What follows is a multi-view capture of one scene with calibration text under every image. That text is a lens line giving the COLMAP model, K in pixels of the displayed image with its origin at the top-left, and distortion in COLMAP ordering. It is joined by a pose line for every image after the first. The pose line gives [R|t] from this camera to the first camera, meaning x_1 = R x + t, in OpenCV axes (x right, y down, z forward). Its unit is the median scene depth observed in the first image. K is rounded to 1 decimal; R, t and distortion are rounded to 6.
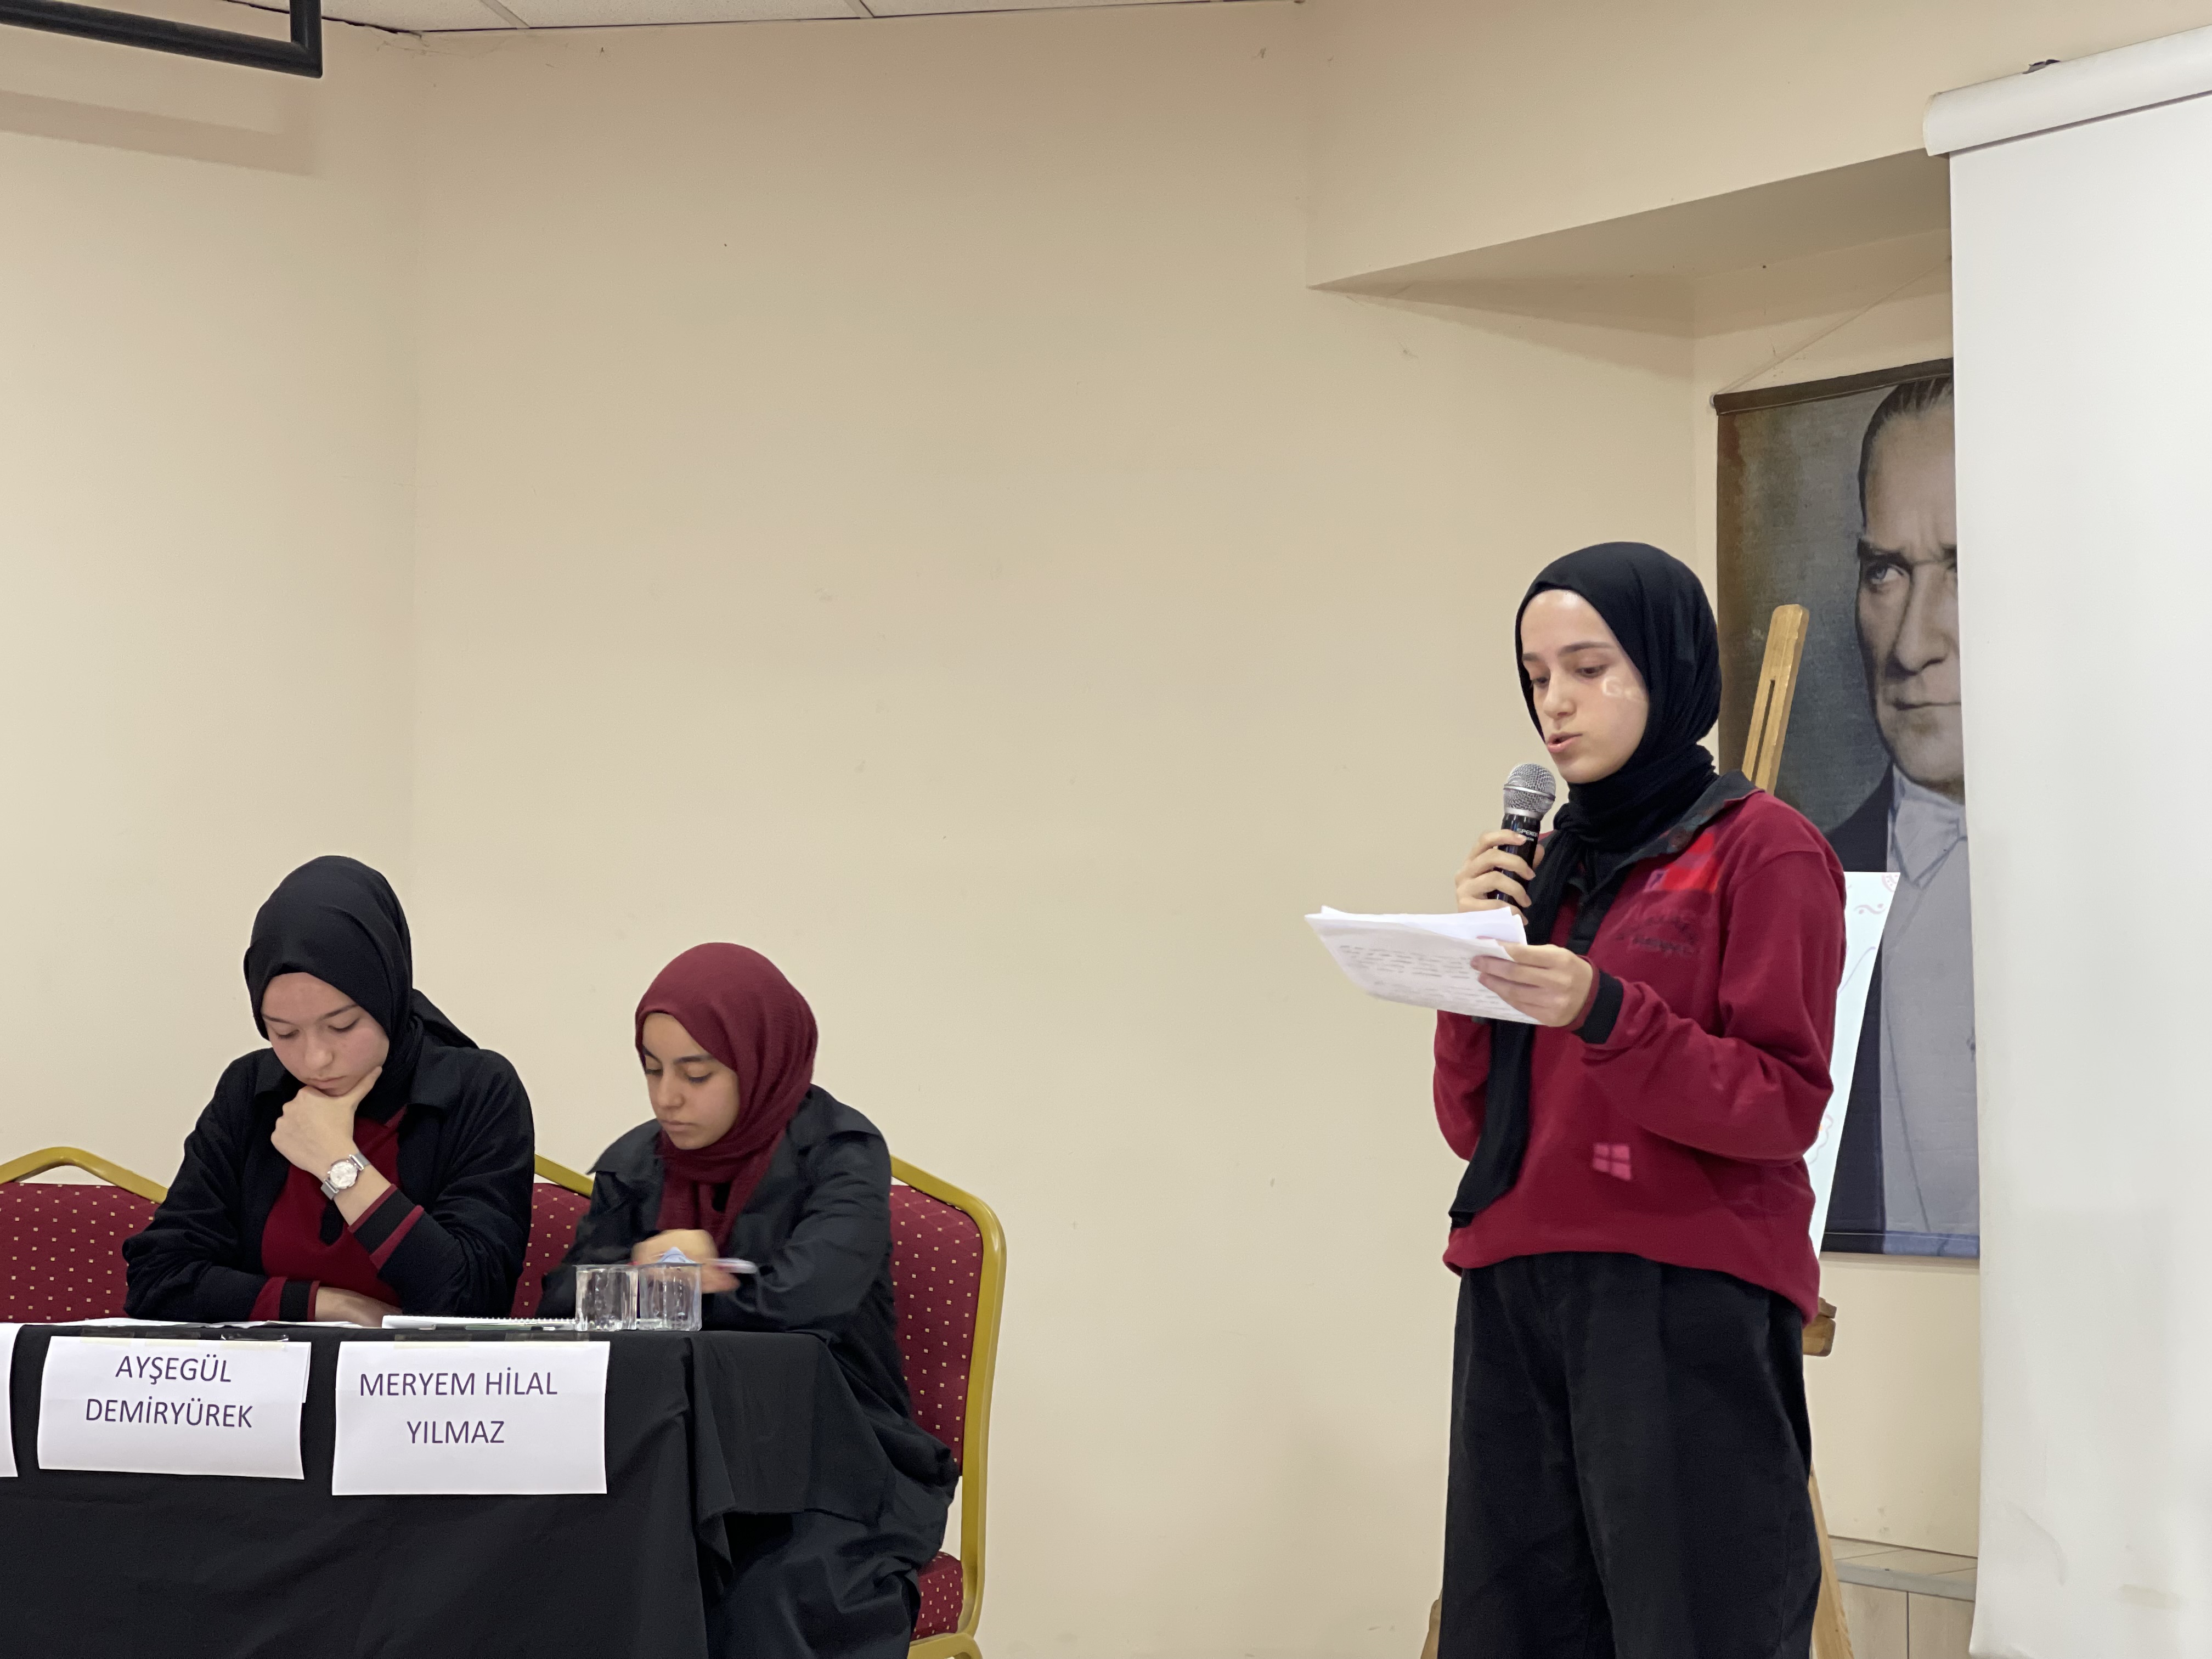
lens RADIAL K [[4082.9, 0, 1127.5], [0, 4082.9, 823.0], [0, 0, 1]] dist [0.168788, 0.000000]
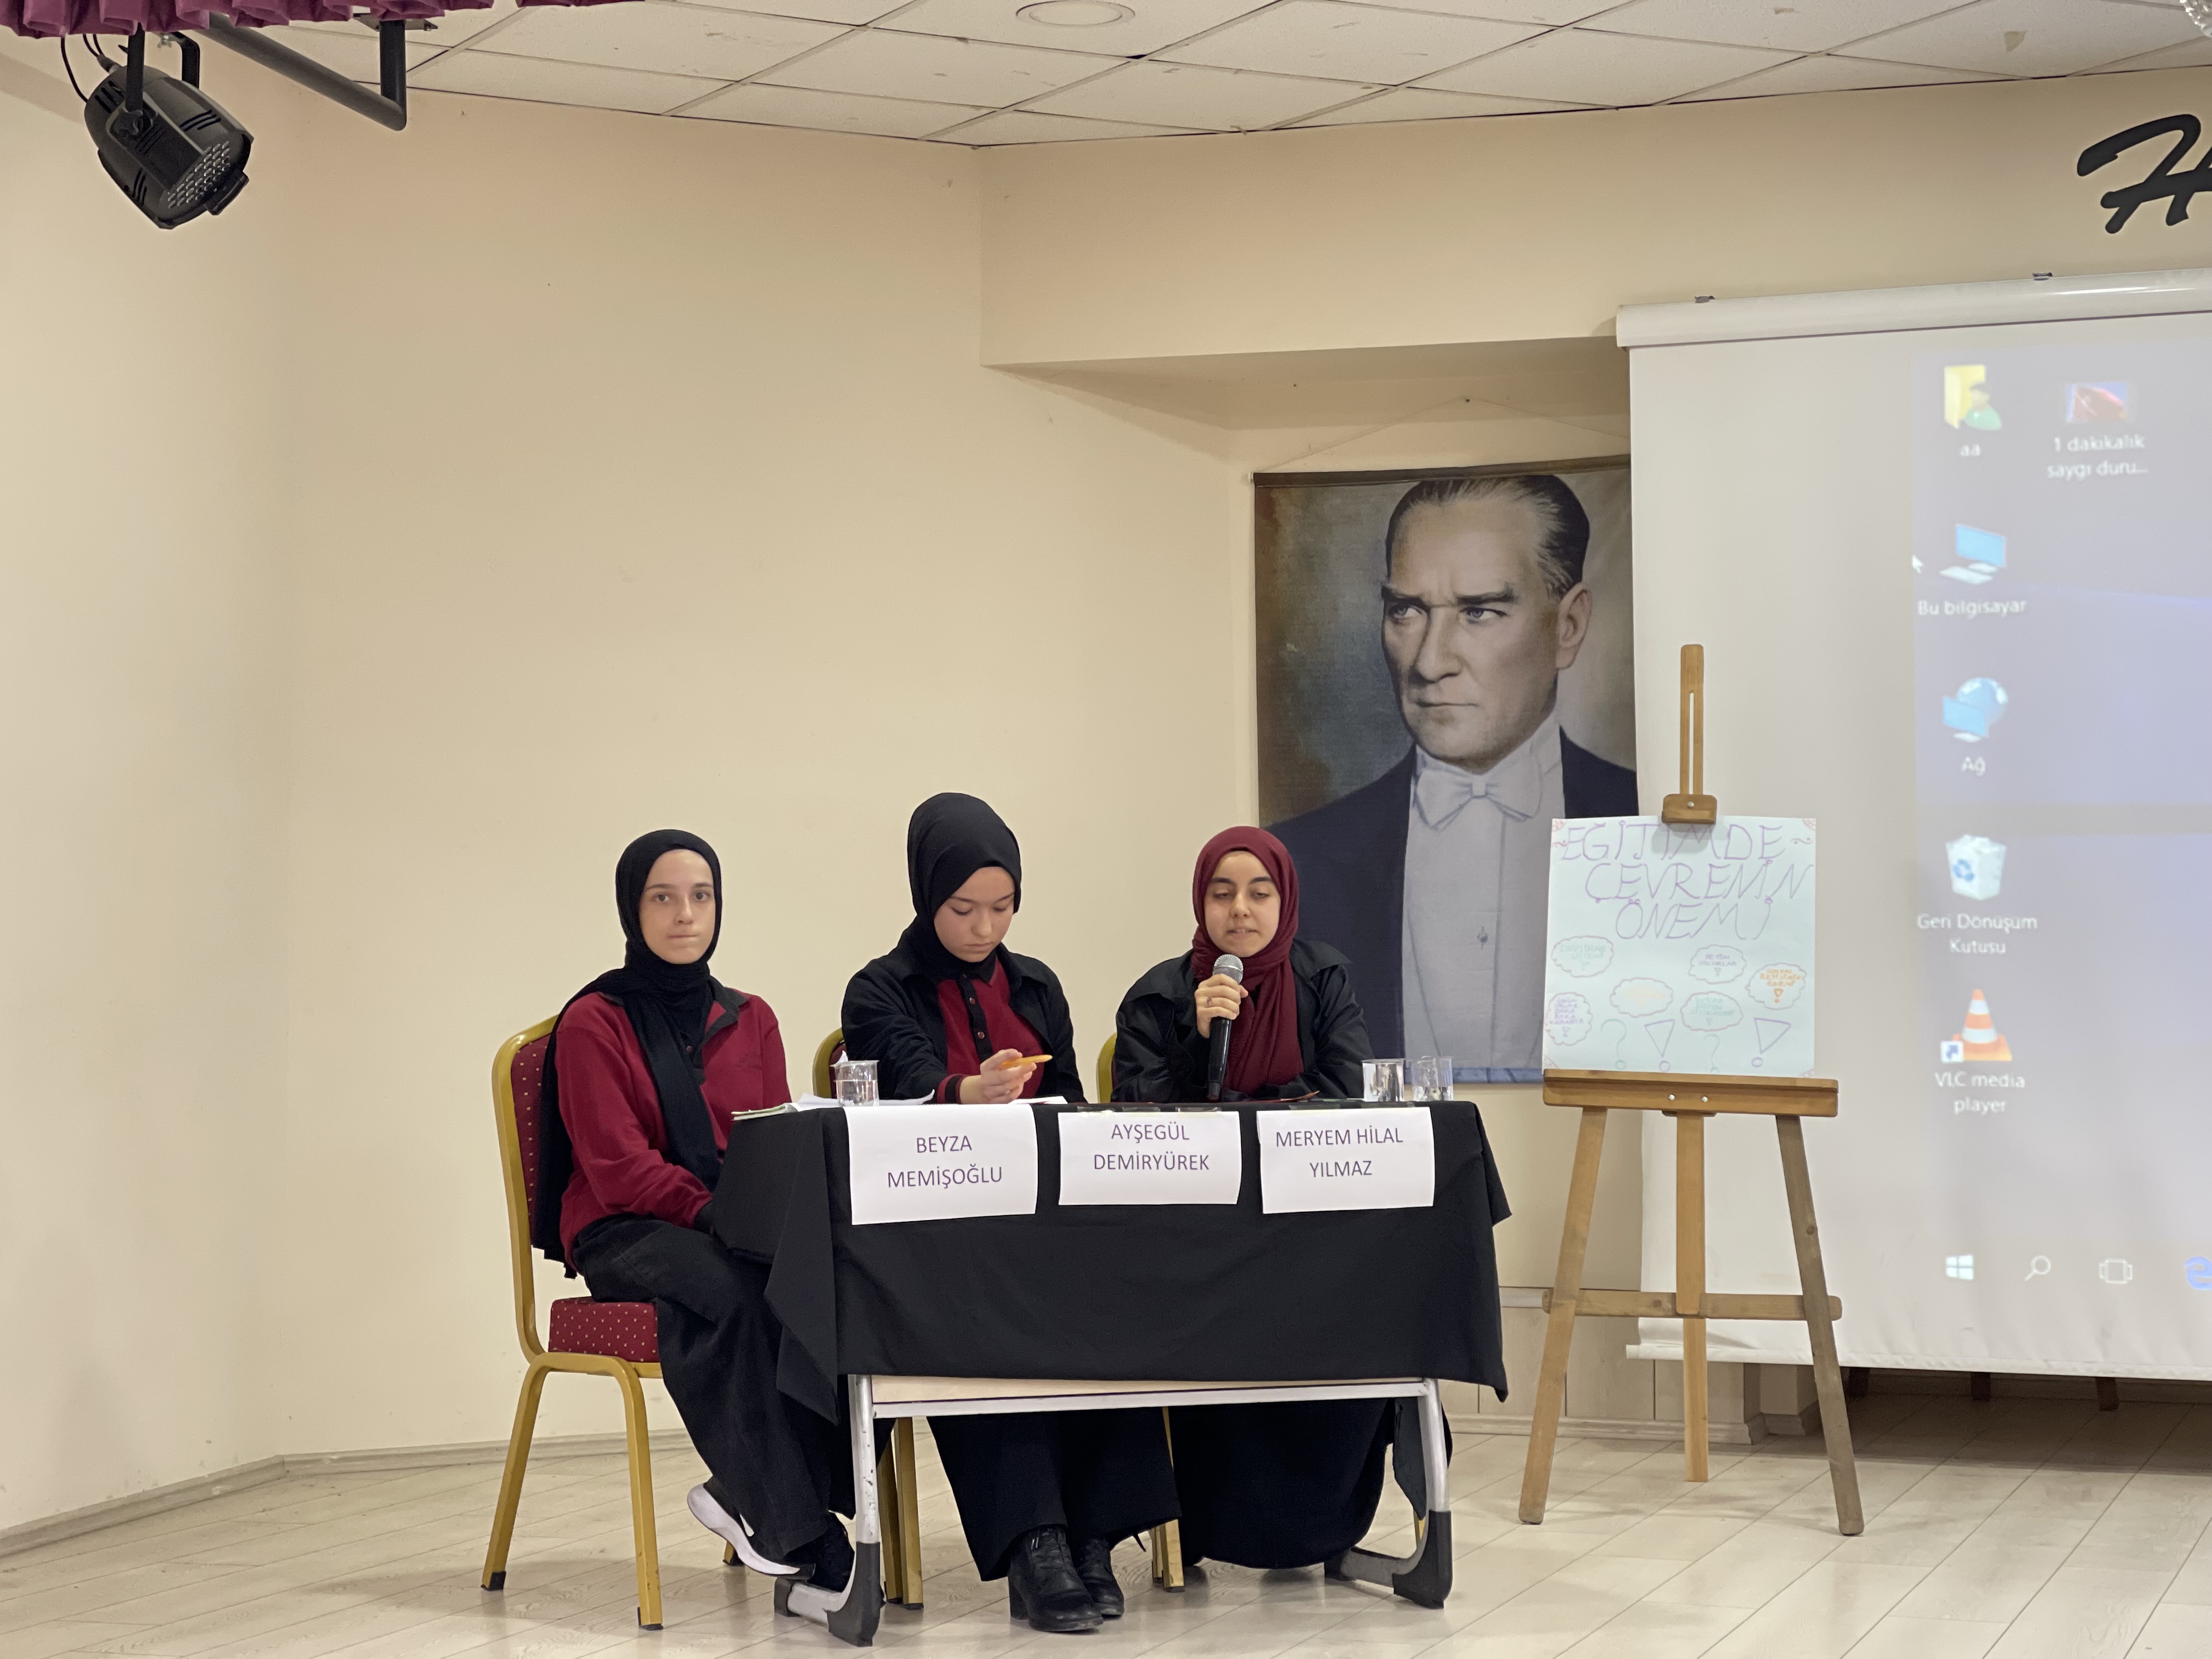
lens RADIAL K [[4082.9, 0, 1151.8], [0, 4082.9, 821.3], [0, 0, 1]] dist [0.168788, 0.000000]
pose [[0.812419, 0.023159, 0.582614, -0.725061], [-0.028293, 0.999600, -0.000281, 0.015750], [-0.582387, -0.016255, 0.812749, -0.112663]]
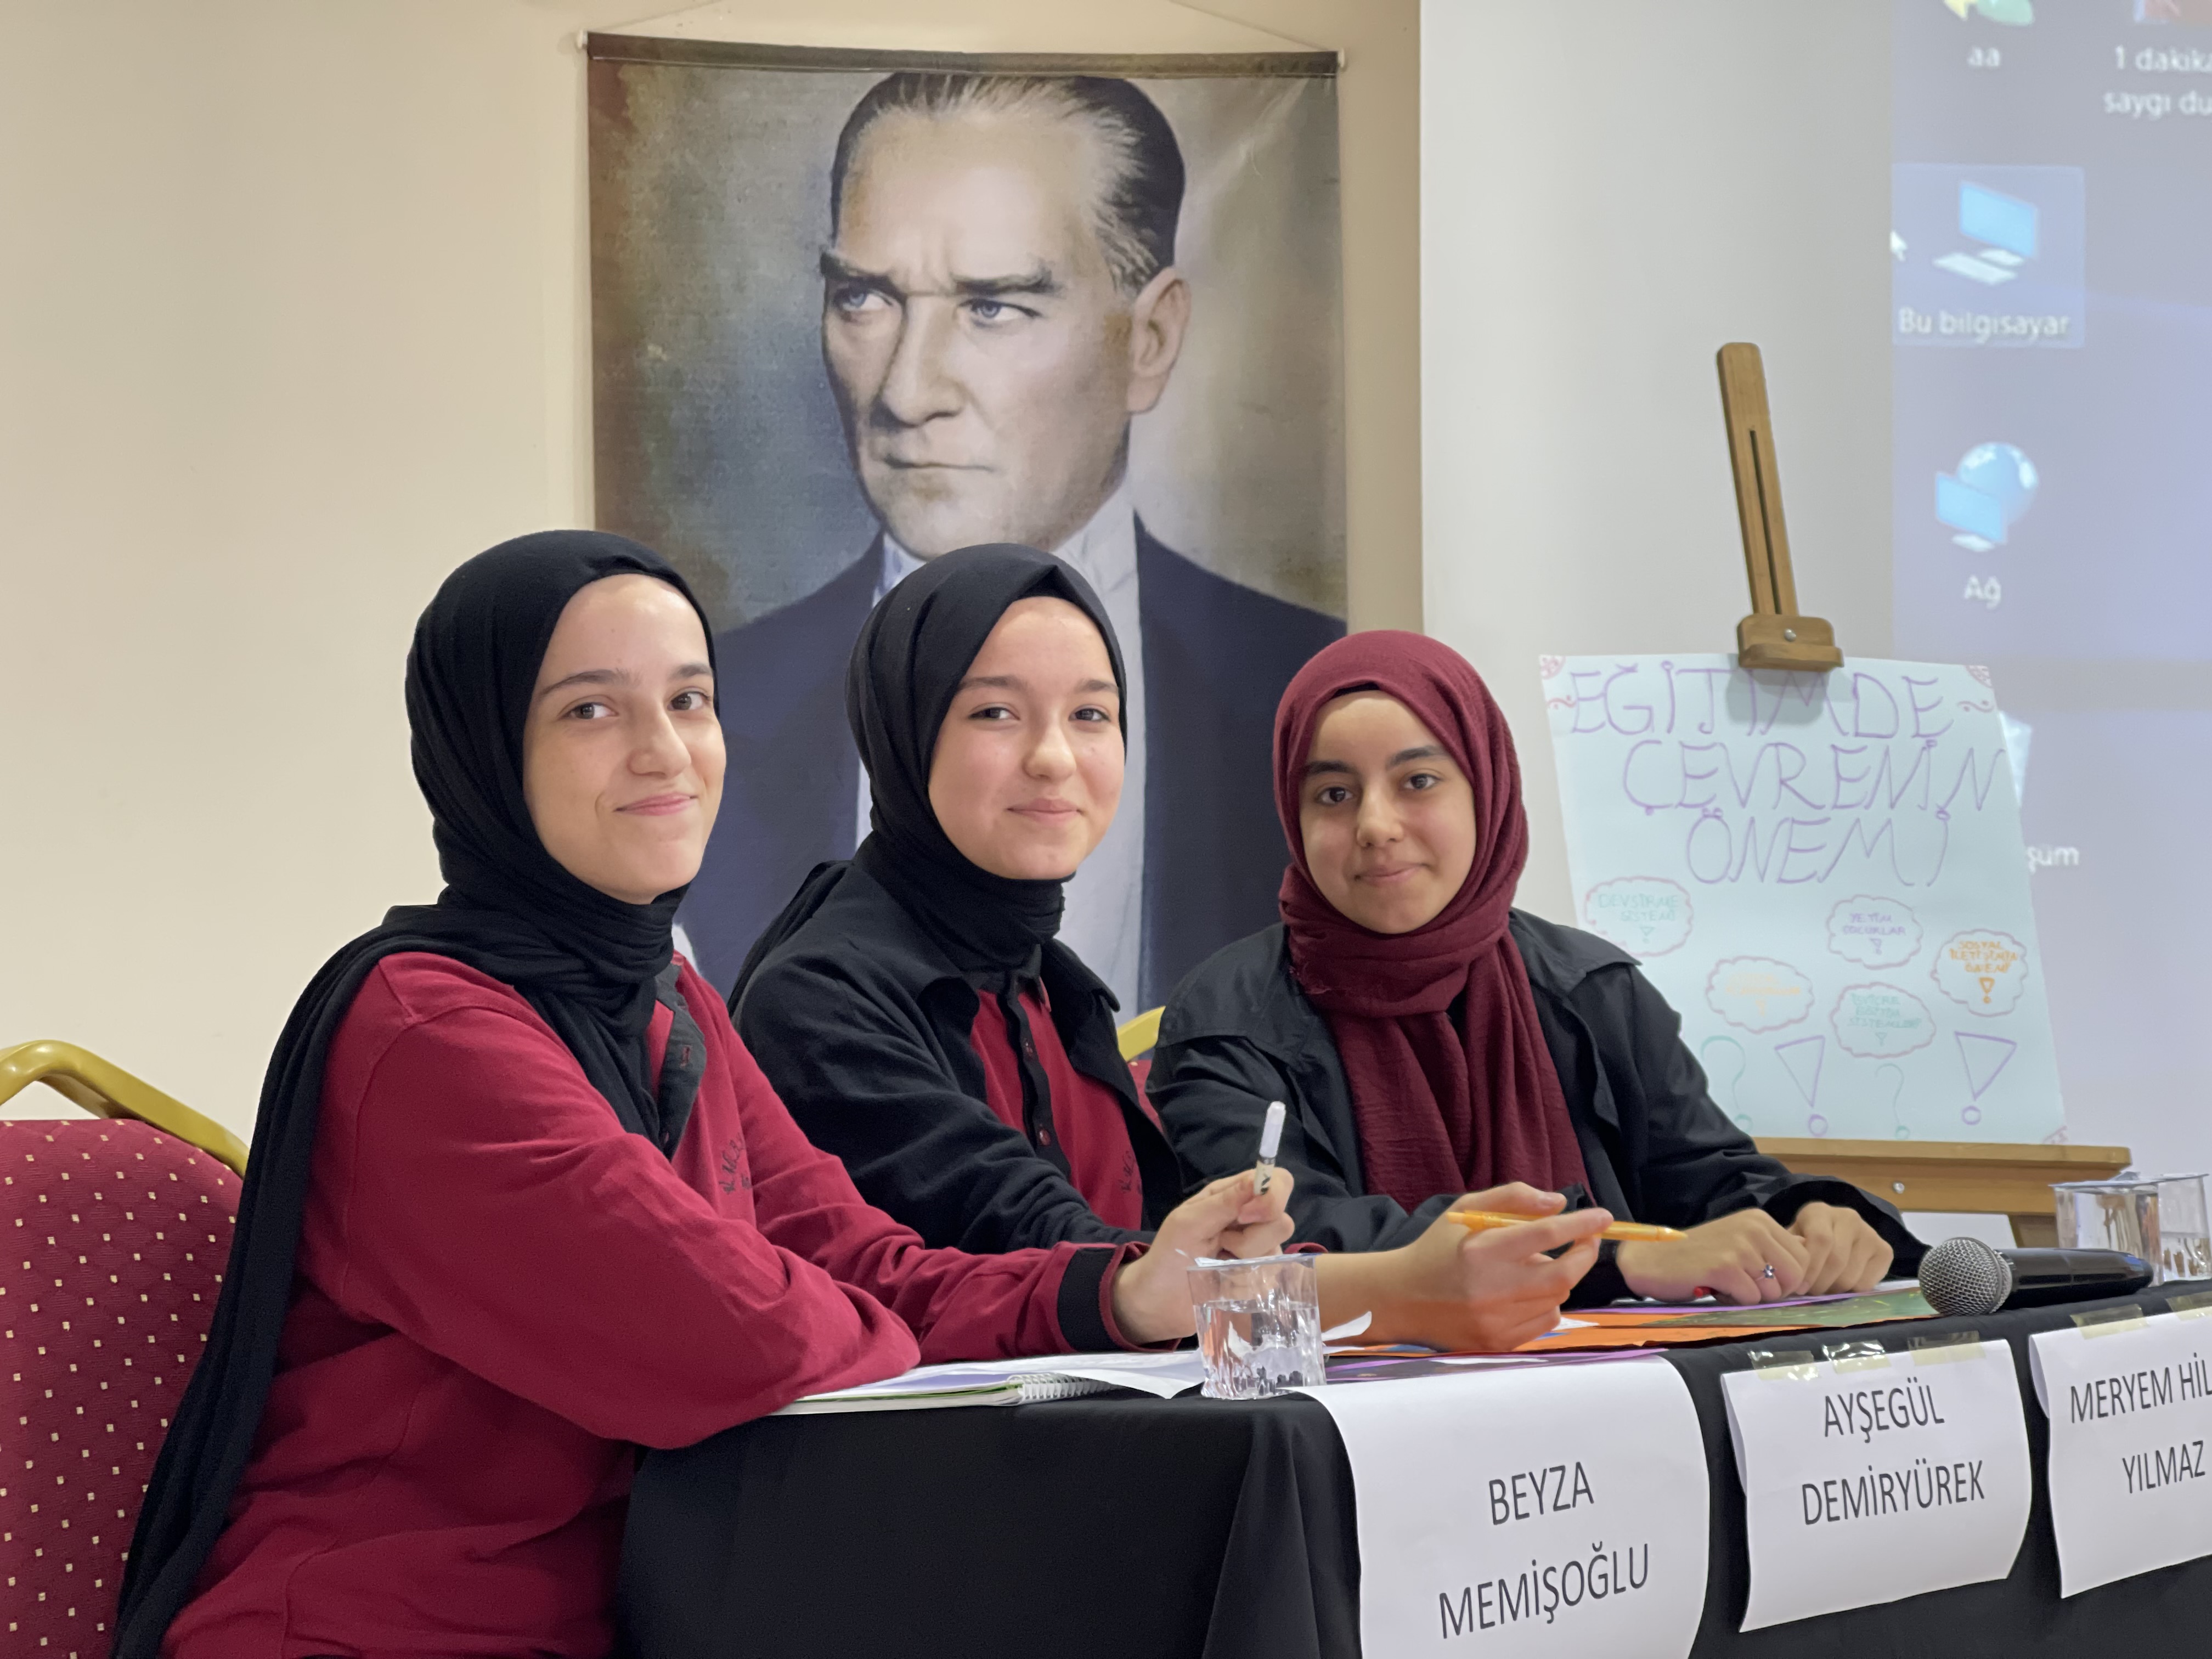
lens RADIAL K [[4082.9, 0, 1124.0], [0, 4082.9, 824.8], [0, 0, 1]] dist [0.168788, 0.000000]
pose [[0.475186, 0.018903, 0.879683, -0.513887], [-0.046720, 0.998901, 0.003773, 0.038986], [-0.878644, -0.042892, 0.475546, 0.564334]]
